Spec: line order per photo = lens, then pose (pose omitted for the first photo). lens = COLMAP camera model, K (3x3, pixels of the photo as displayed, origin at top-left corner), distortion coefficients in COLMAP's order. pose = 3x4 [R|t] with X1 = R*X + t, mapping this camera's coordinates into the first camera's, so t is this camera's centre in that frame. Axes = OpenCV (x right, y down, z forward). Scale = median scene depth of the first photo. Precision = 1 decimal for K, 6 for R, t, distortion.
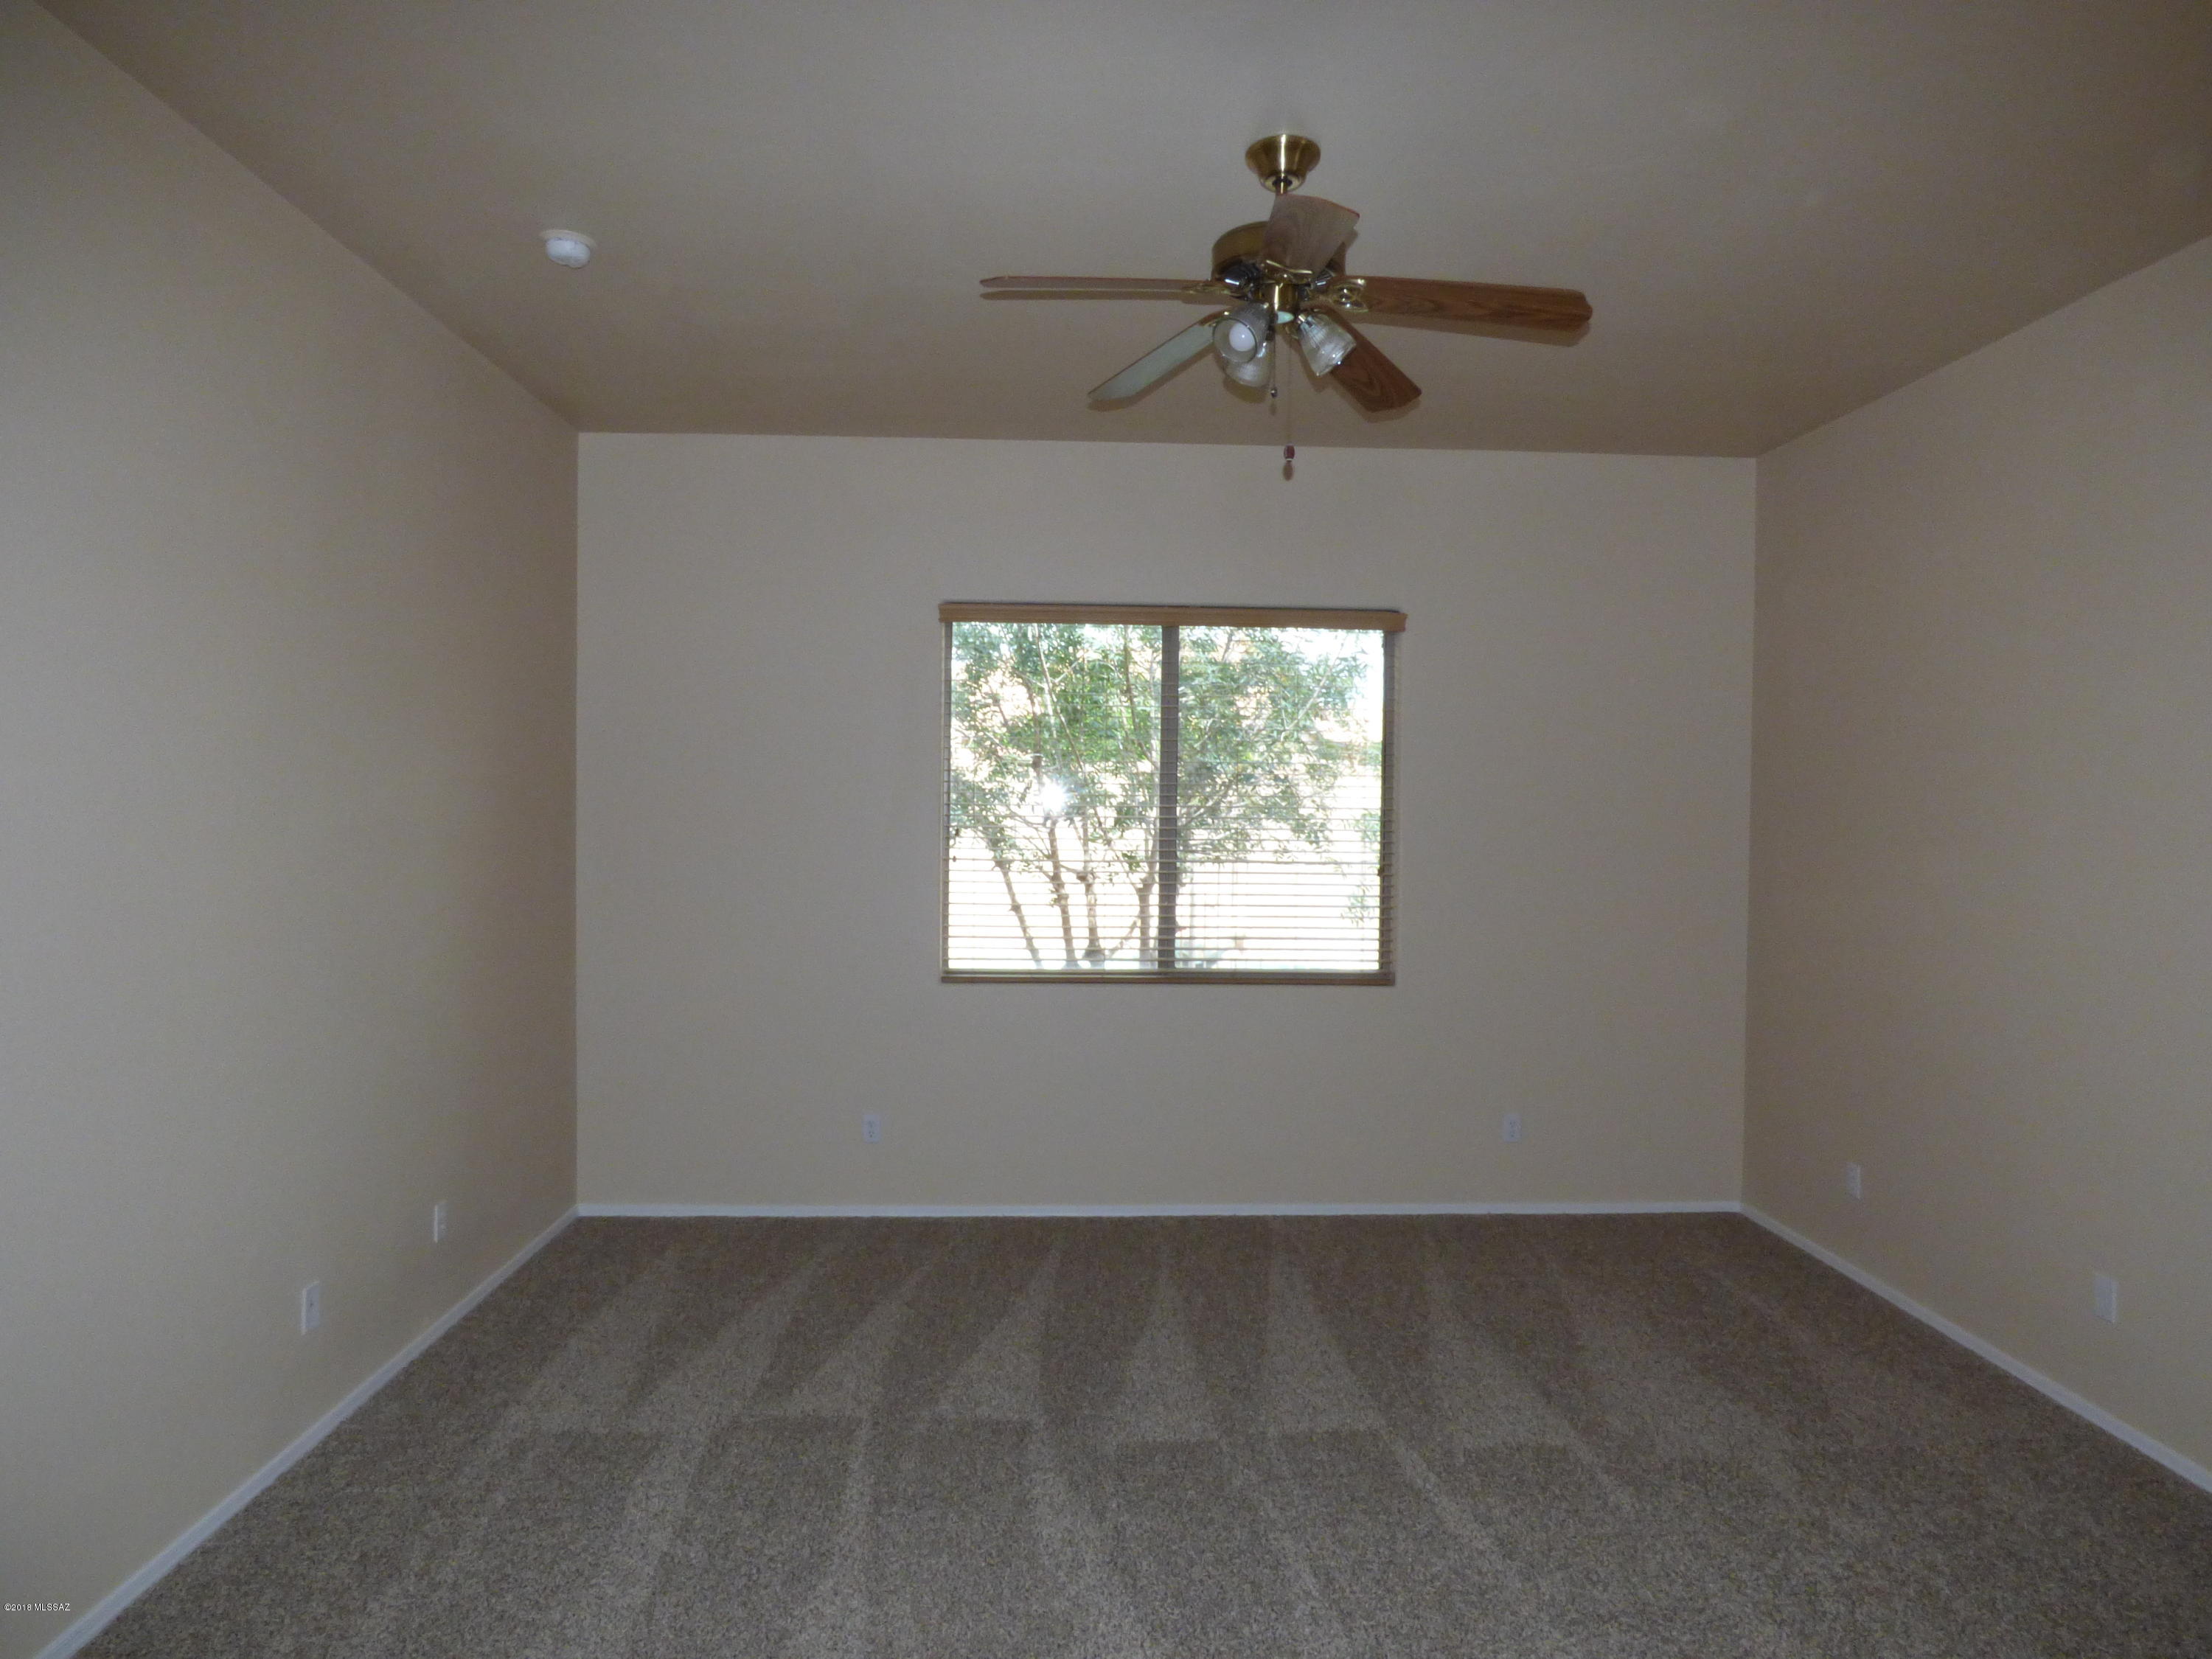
lens RADIAL K [[1315.2, 0, 1106.0], [0, 1315.2, 829.5], [0, 0, 1]] dist [-0.007602, -0.001484]
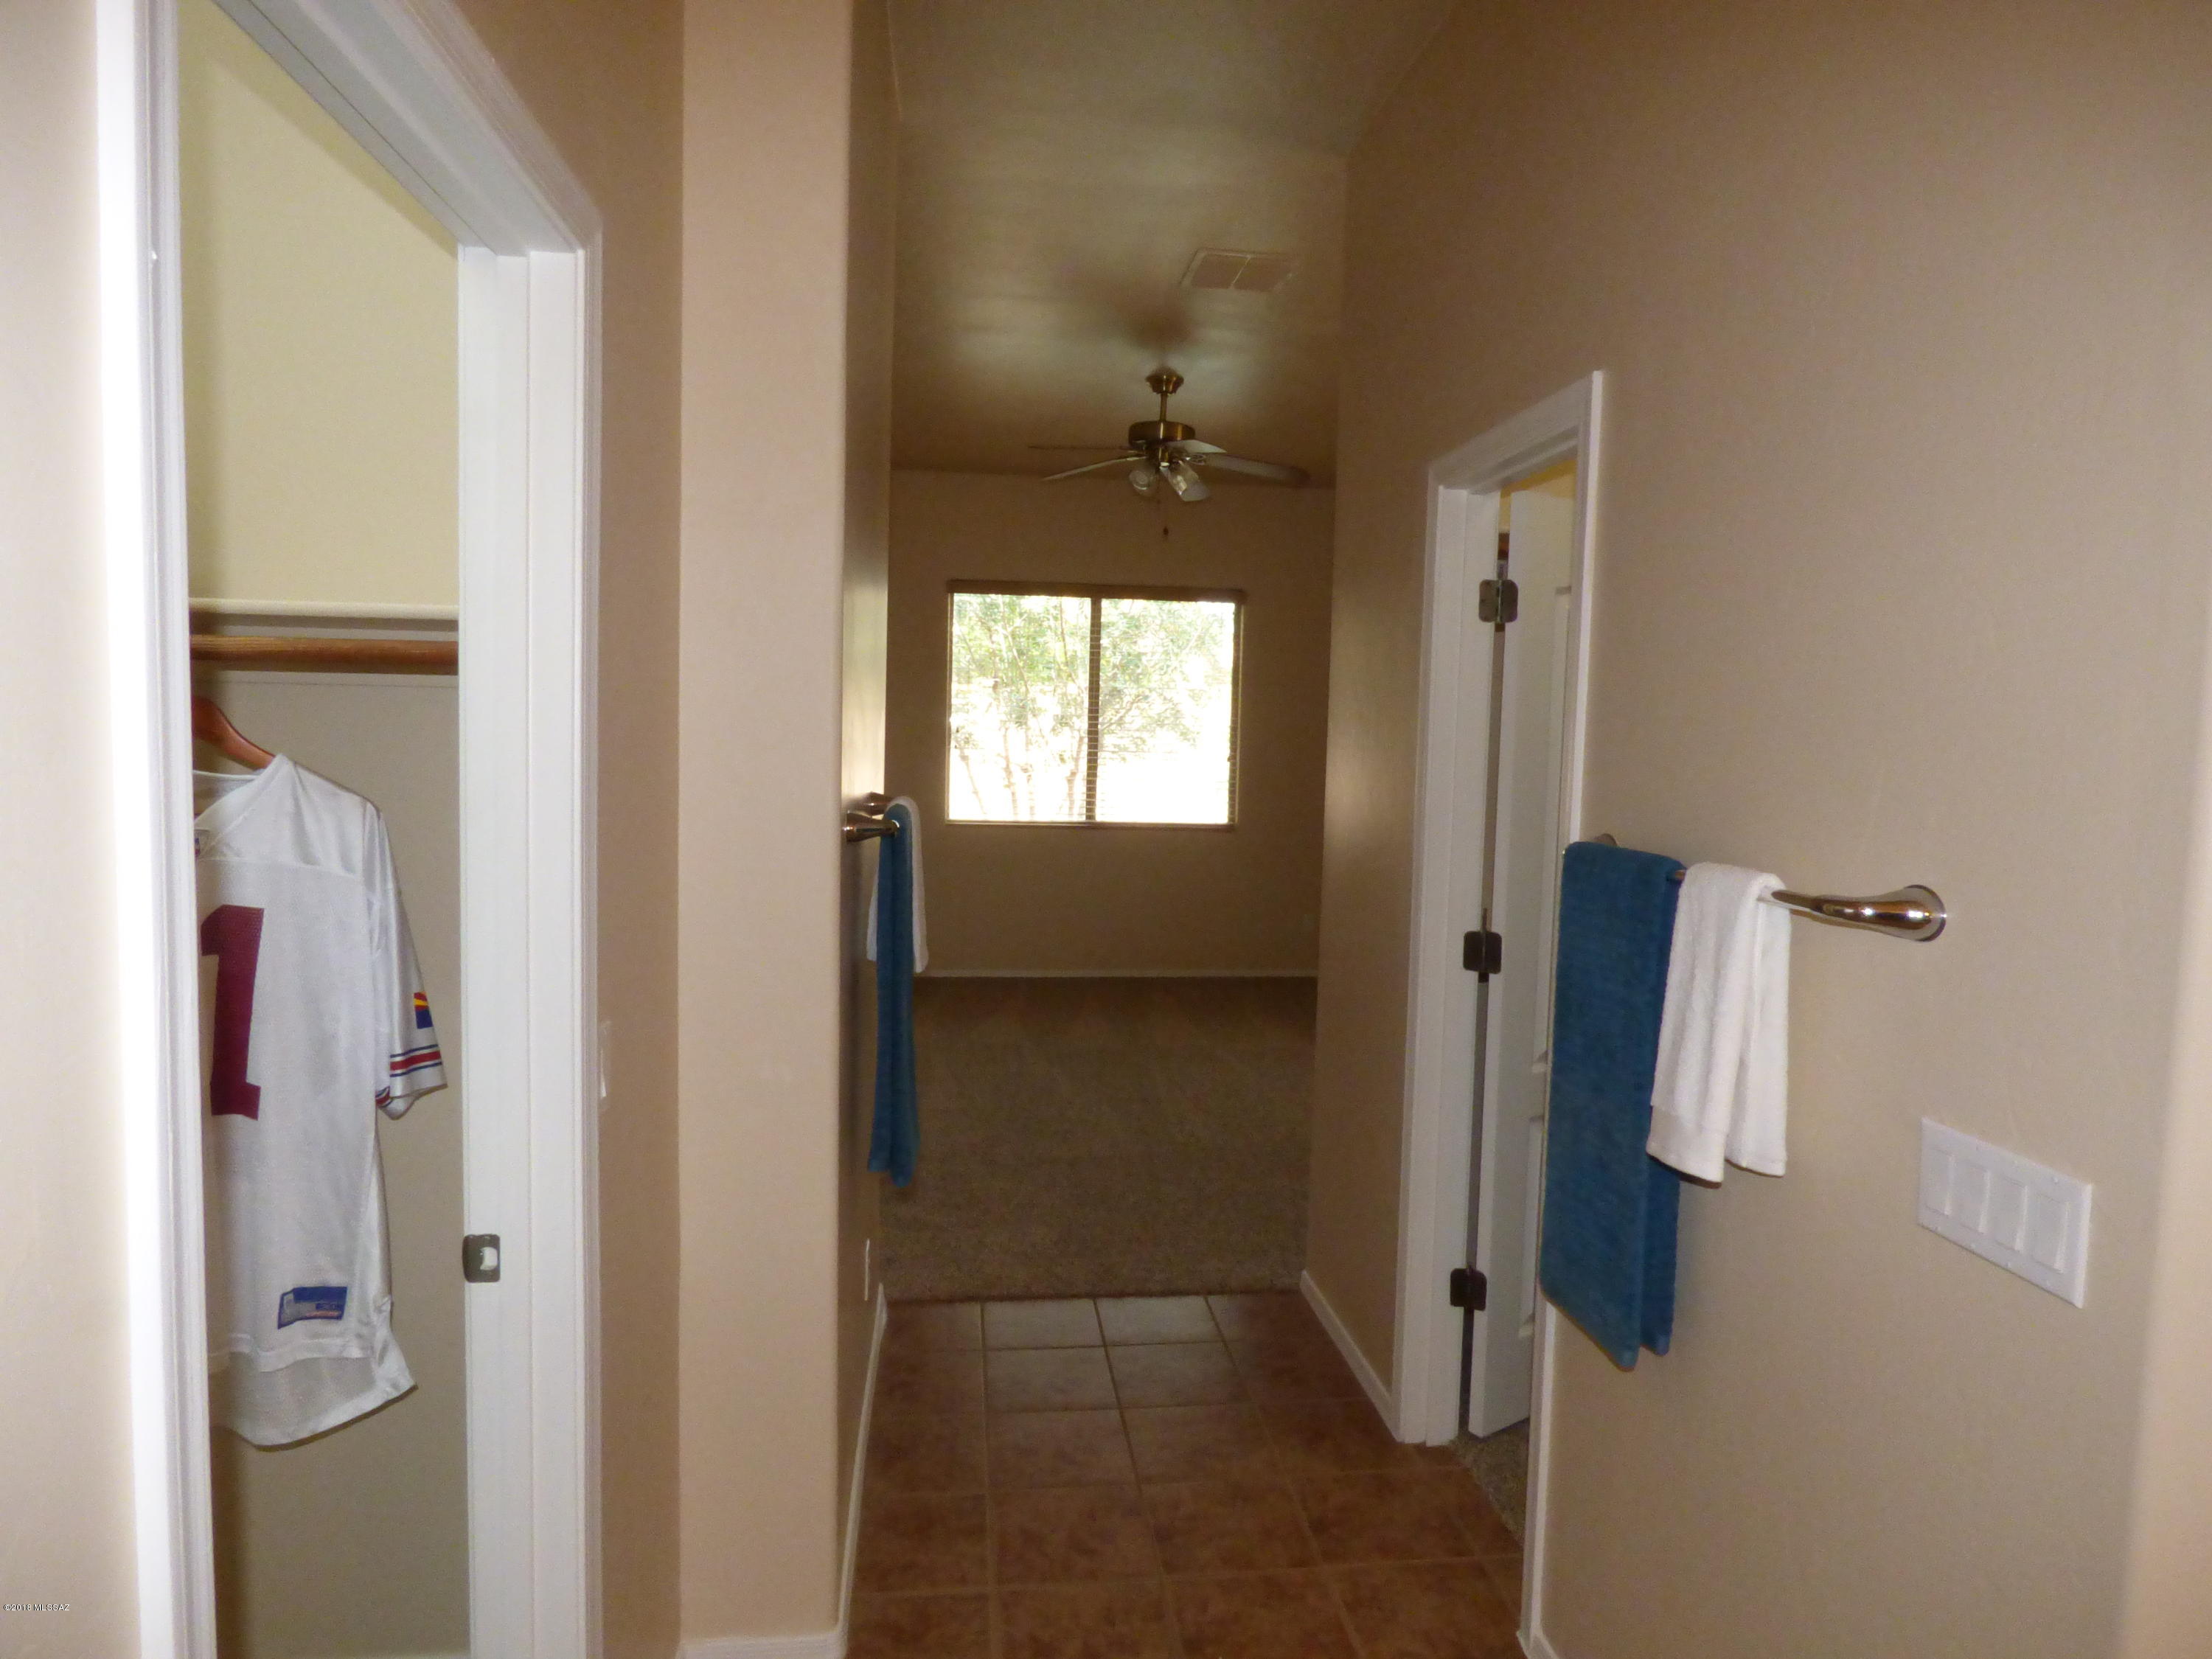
lens RADIAL K [[1315.2, 0, 1106.0], [0, 1315.2, 829.5], [0, 0, 1]] dist [-0.007602, -0.001484]
pose [[0.997157, 0.006633, 0.075066, -0.039361], [-0.010929, 0.998317, 0.056961, 0.021019], [-0.074562, -0.057619, 0.995550, -0.406703]]
